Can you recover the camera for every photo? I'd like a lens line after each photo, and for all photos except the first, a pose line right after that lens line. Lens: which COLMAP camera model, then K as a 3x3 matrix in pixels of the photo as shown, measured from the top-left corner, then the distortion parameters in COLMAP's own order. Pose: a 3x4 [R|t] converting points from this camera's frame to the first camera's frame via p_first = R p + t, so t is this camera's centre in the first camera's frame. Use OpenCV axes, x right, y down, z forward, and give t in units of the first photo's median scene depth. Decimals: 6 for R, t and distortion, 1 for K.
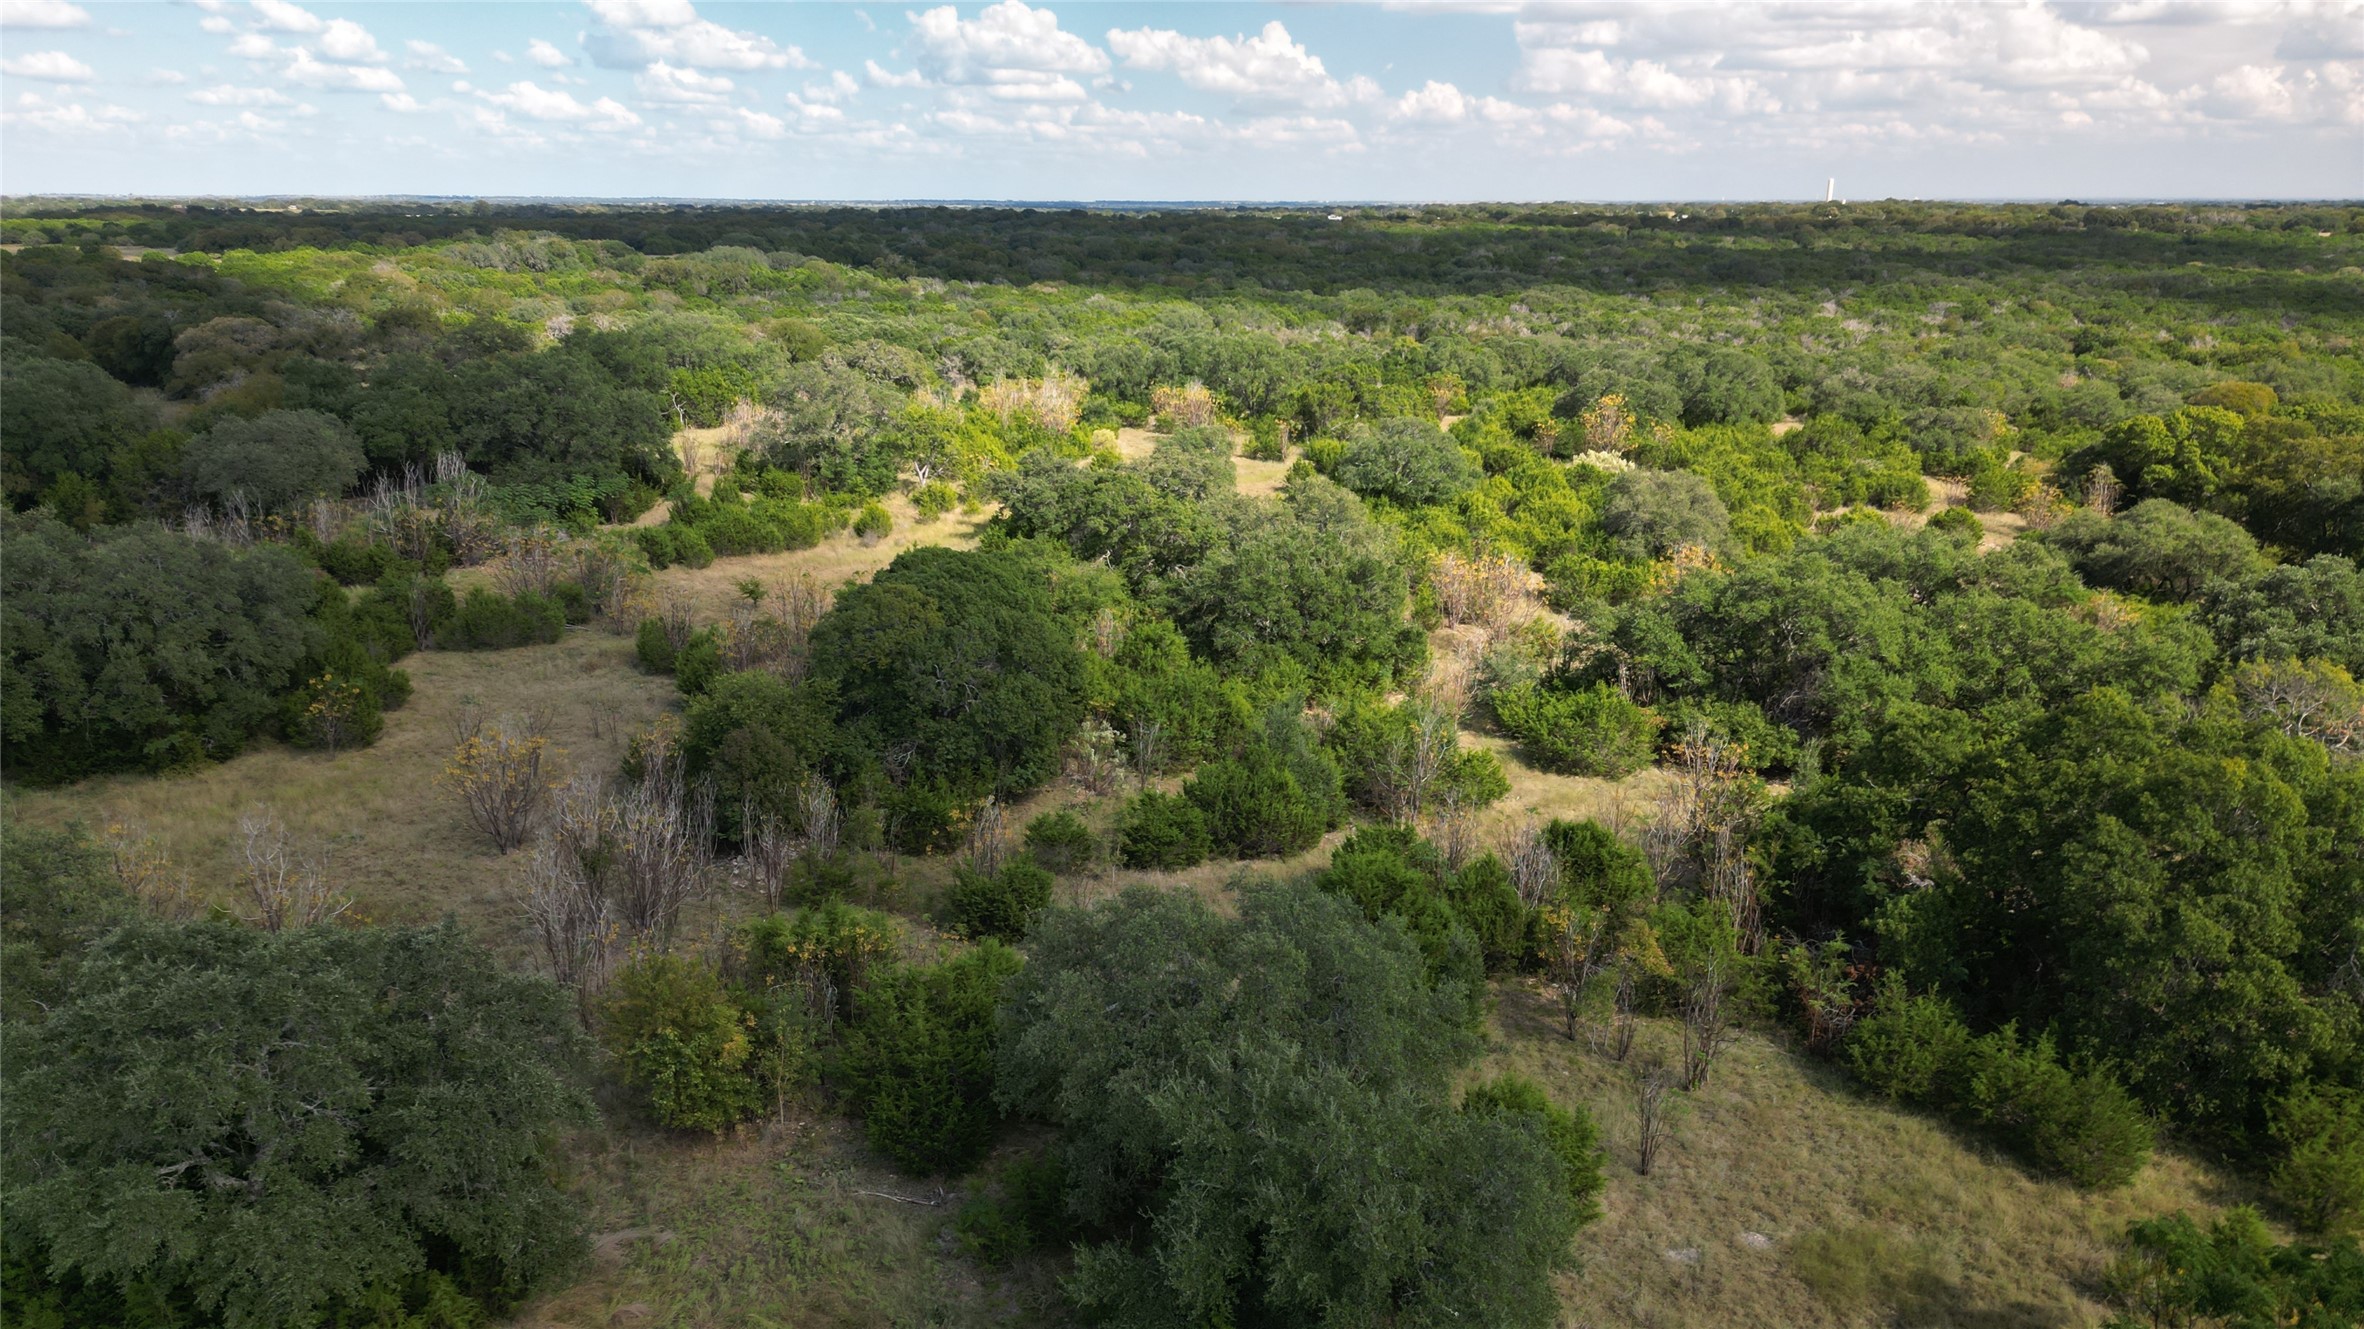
lens RADIAL K [[1649.0, 0, 1182.0], [0, 1649.0, 664.5], [0, 0, 1]] dist [0.080101, -0.000755]
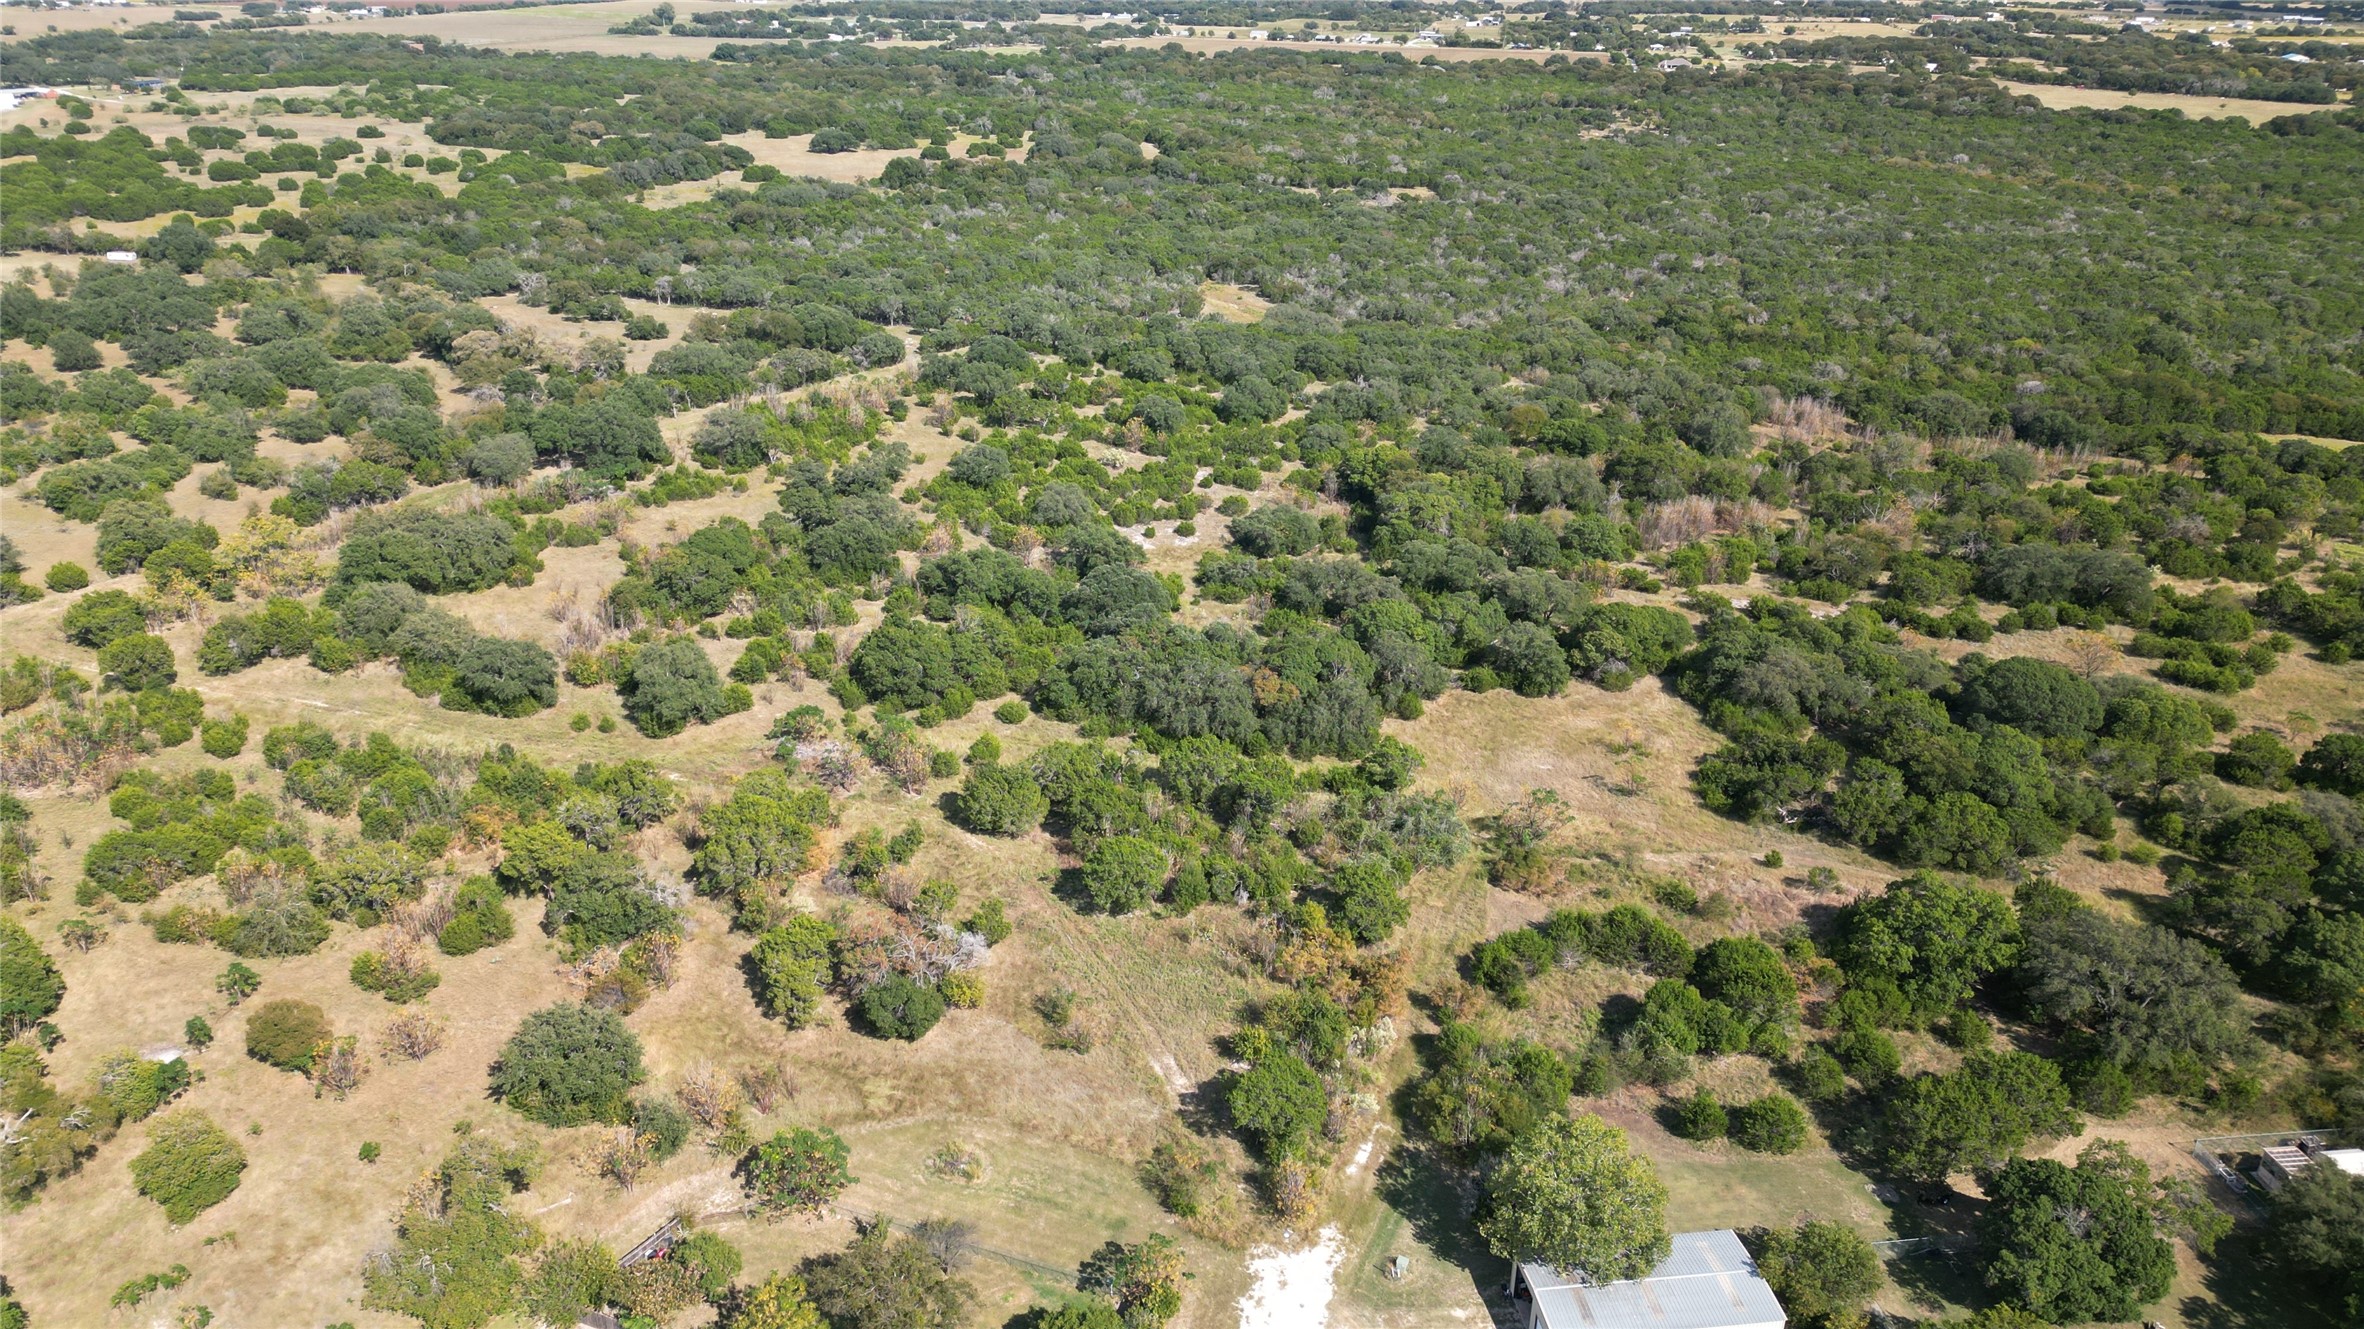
lens RADIAL K [[1649.0, 0, 1182.0], [0, 1649.0, 664.5], [0, 0, 1]] dist [0.080101, -0.000755]
pose [[0.993126, 0.059689, -0.100687, 1.071827], [-0.044921, 0.988697, 0.143038, -0.309481], [0.108087, -0.137531, 0.984582, -2.006961]]
